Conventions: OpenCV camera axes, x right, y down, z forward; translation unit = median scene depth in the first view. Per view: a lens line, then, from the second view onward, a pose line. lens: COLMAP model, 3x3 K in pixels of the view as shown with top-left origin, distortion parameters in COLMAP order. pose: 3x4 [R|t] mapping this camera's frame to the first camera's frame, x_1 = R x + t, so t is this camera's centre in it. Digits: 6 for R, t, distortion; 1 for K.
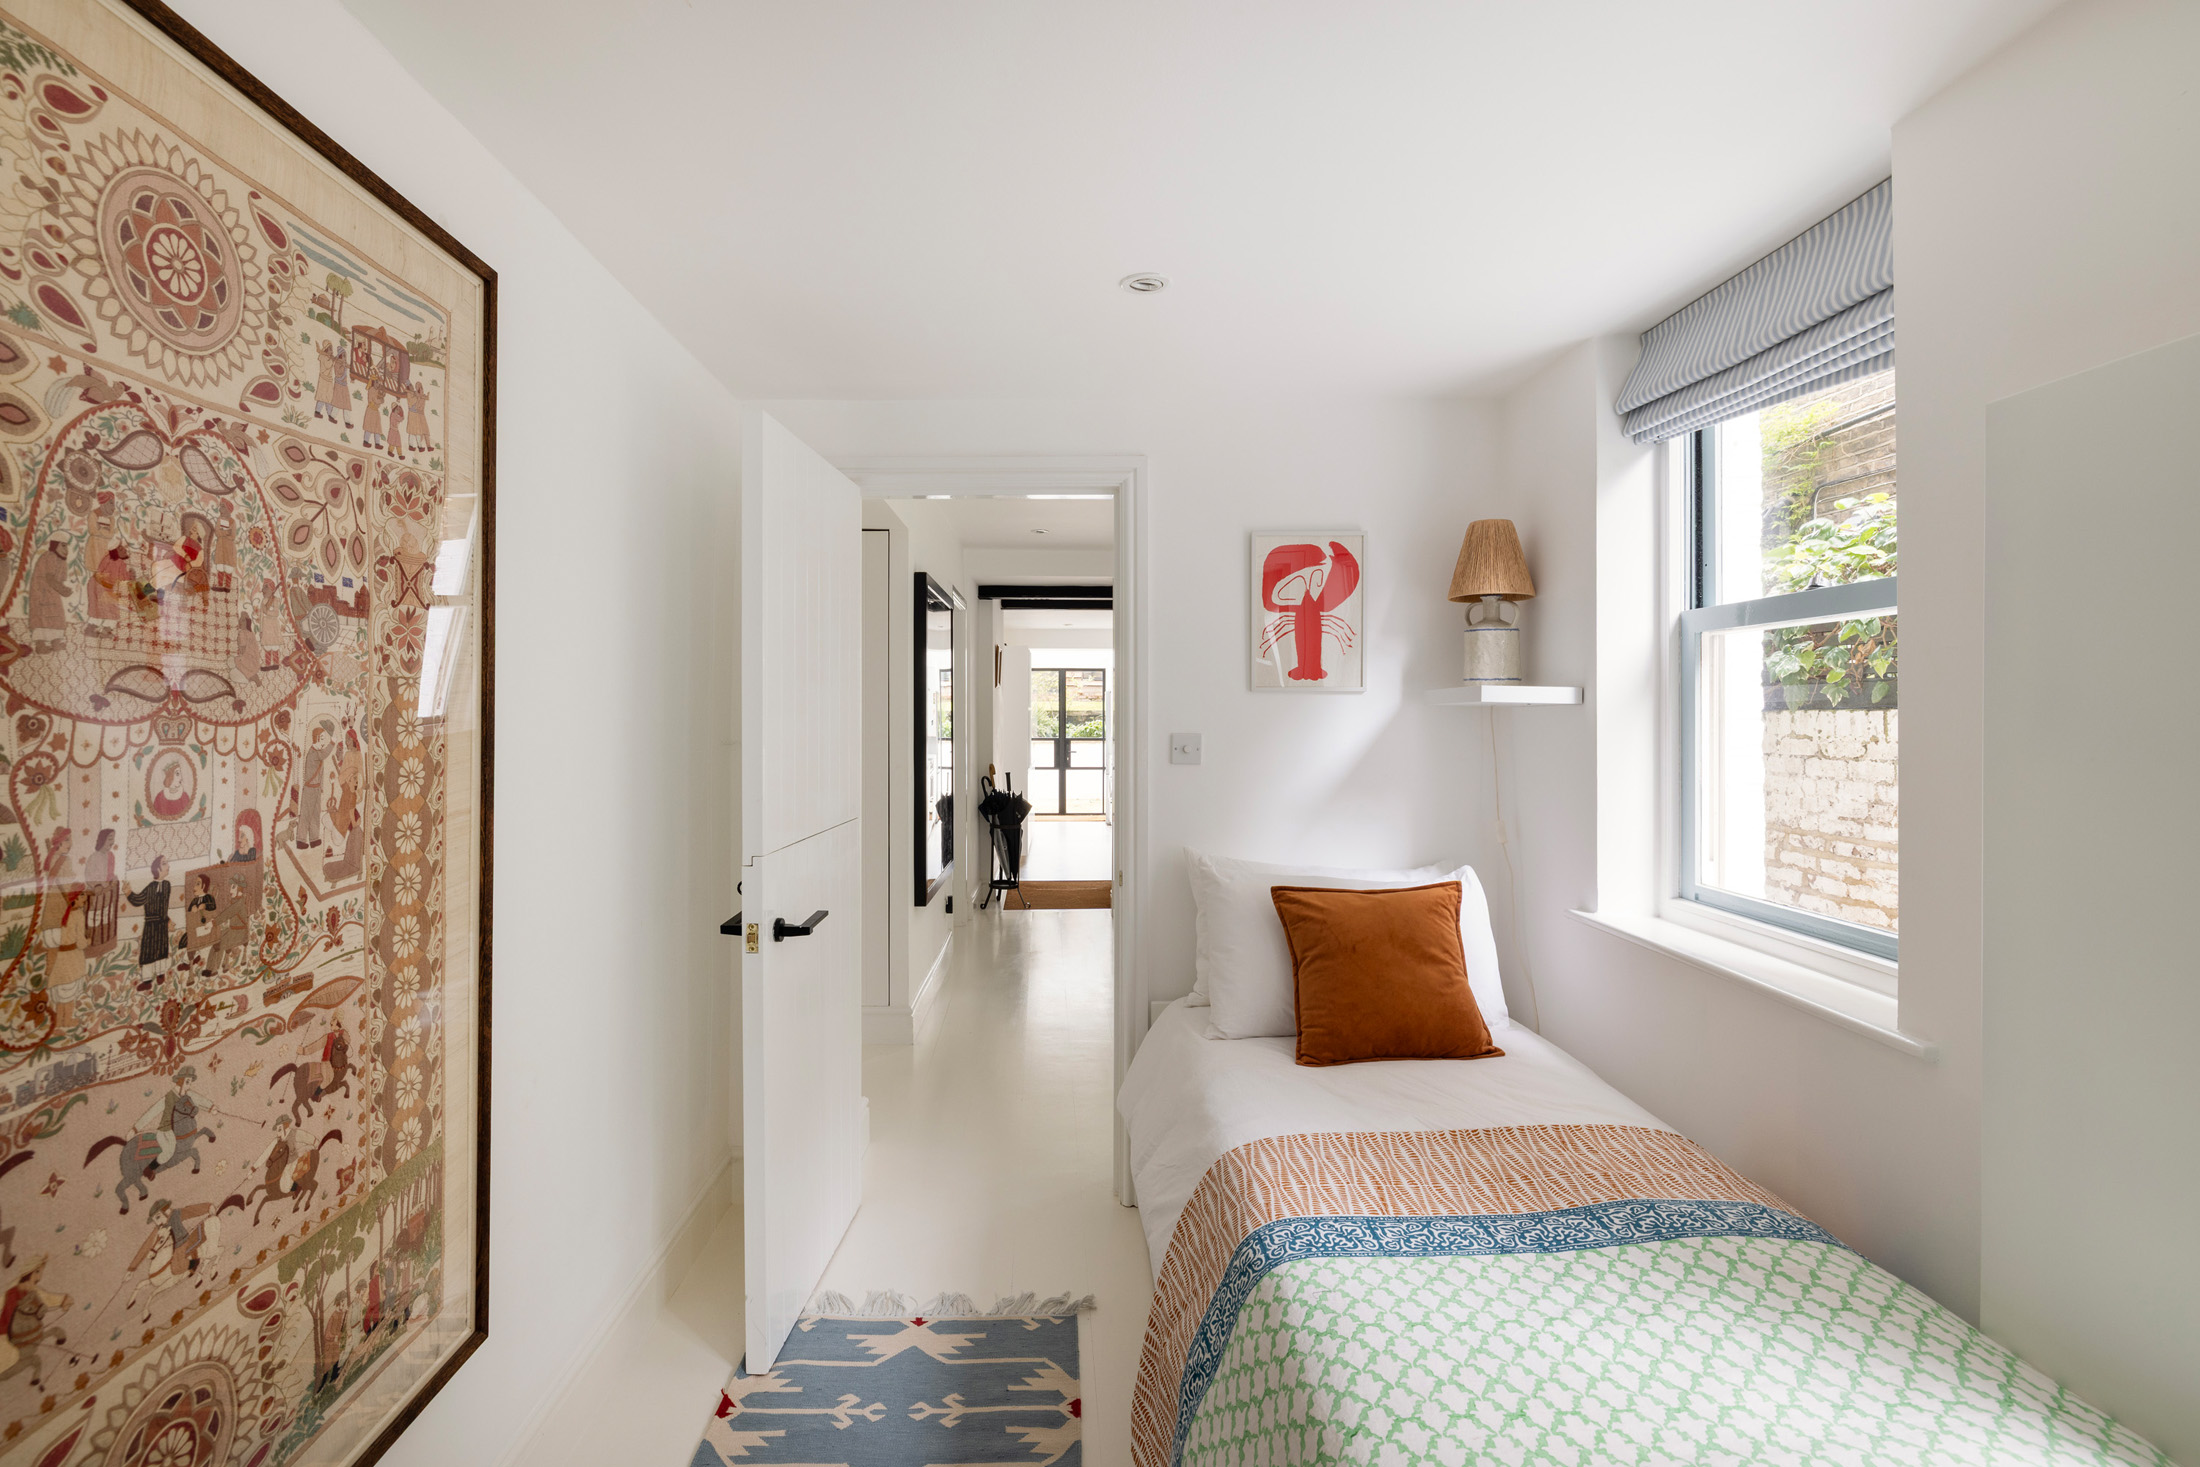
lens RADIAL K [[1021.5, 0, 1094.8], [0, 1021.5, 714.9], [0, 0, 1]] dist [-0.002582, -0.000532]
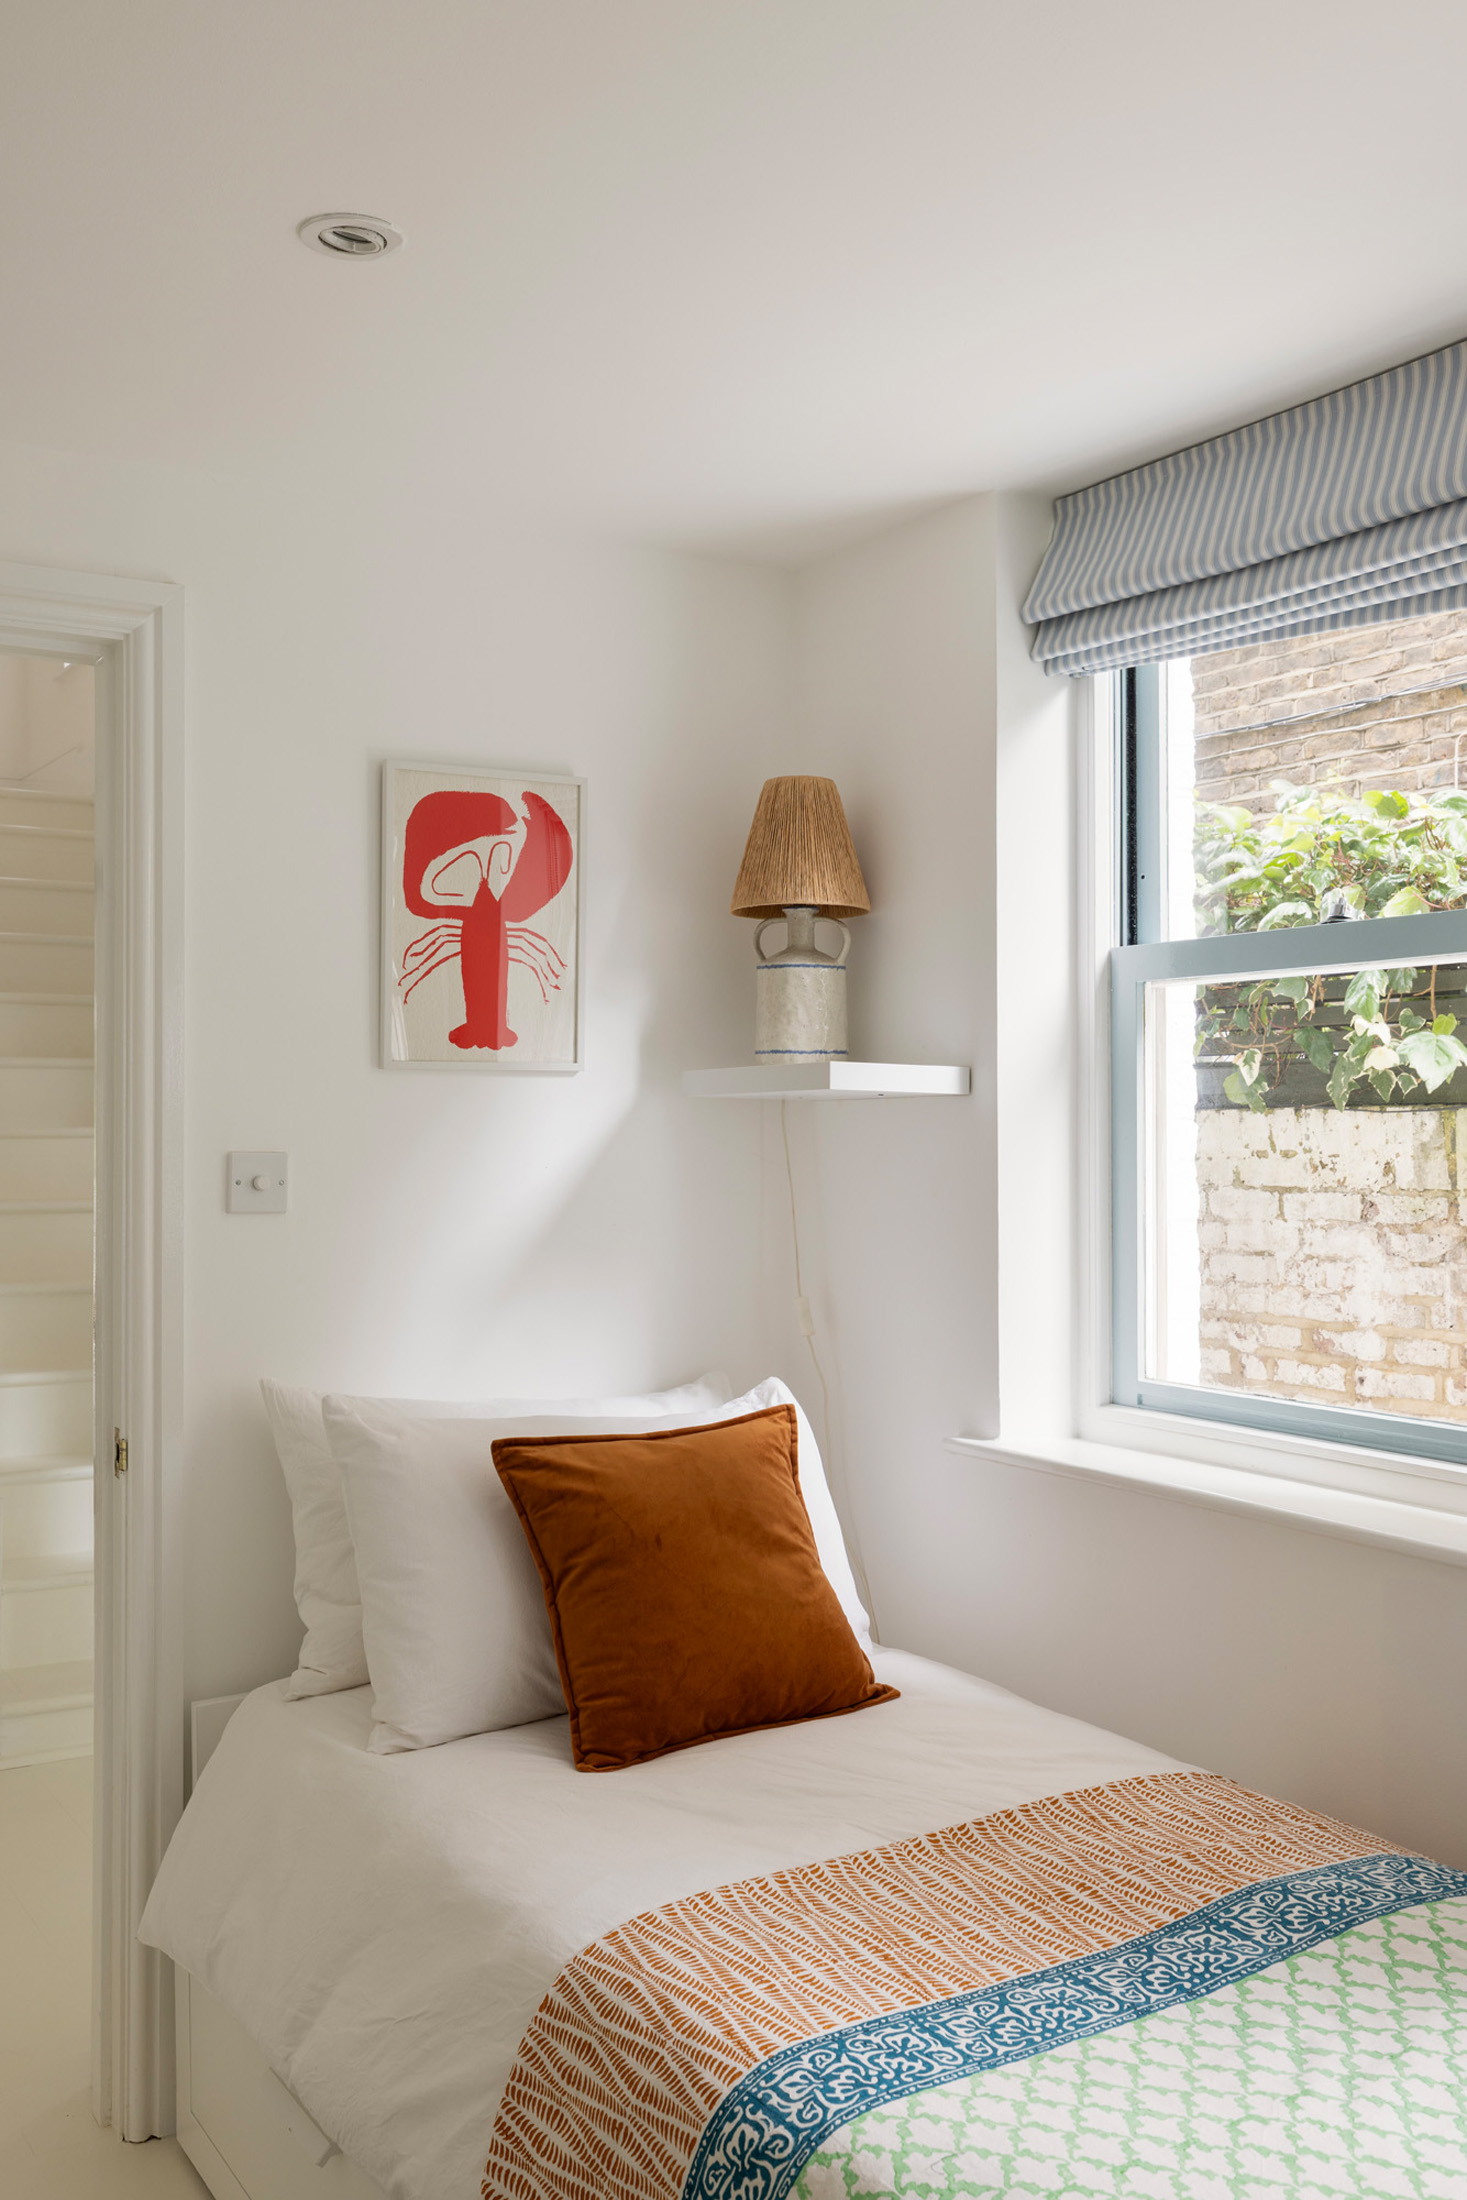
lens RADIAL K [[1915.1, 0, 733.5], [0, 1915.1, 1100.0], [0, 0, 1]] dist [0.006478, -0.007391]
pose [[0.866341, 0.005089, 0.499427, -0.228092], [0.002529, 0.999891, -0.014574, 0.009478], [-0.499447, 0.013889, 0.866233, 0.096791]]
